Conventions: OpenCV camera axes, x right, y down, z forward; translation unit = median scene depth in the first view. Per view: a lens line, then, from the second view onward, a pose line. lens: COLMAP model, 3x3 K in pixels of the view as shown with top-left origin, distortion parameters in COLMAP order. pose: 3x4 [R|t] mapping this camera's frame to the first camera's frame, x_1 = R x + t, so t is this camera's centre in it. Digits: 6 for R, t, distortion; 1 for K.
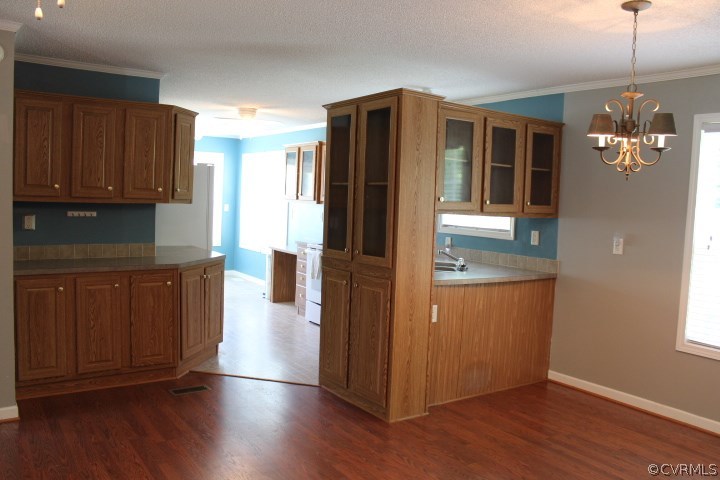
lens RADIAL K [[598.3, 0, 360.0], [0, 598.3, 240.0], [0, 0, 1]] dist [-0.165201, 0.138185]
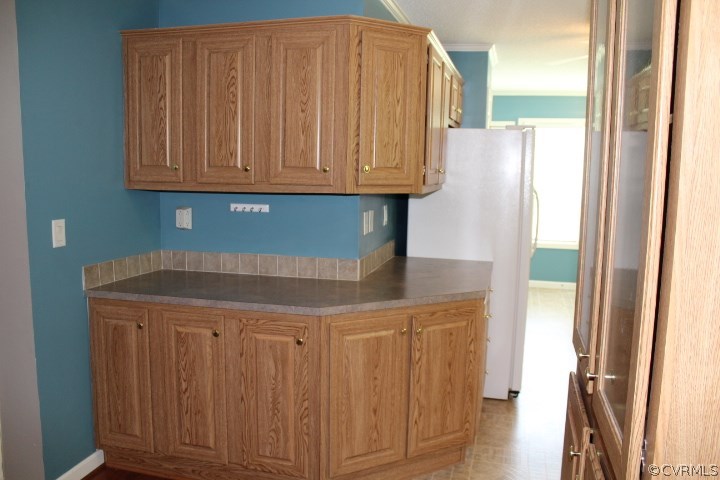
lens RADIAL K [[598.3, 0, 360.0], [0, 598.3, 240.0], [0, 0, 1]] dist [-0.165201, 0.138185]
pose [[0.654599, 0.067988, -0.752913, 0.122623], [-0.044980, 0.997686, 0.050985, -0.051363], [0.754637, 0.000491, 0.656143, 0.688281]]
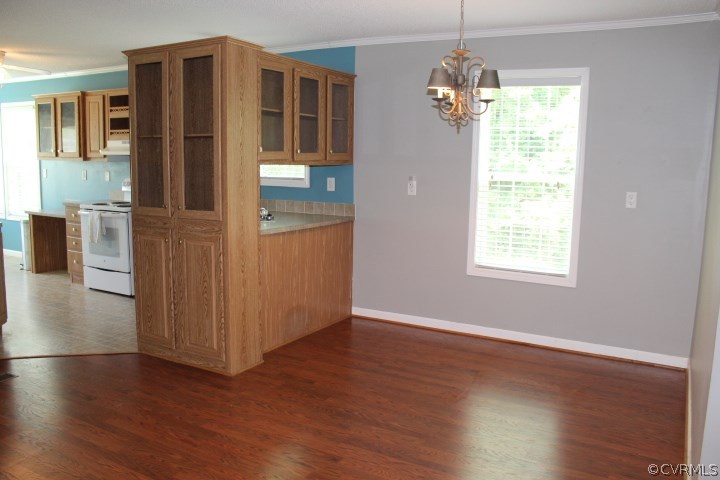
lens RADIAL K [[598.3, 0, 360.0], [0, 598.3, 240.0], [0, 0, 1]] dist [-0.165201, 0.138185]
pose [[0.896832, -0.085154, 0.434098, -0.149285], [0.049849, 0.994501, 0.092099, -0.000313], [-0.439554, -0.060958, 0.896145, 0.019489]]
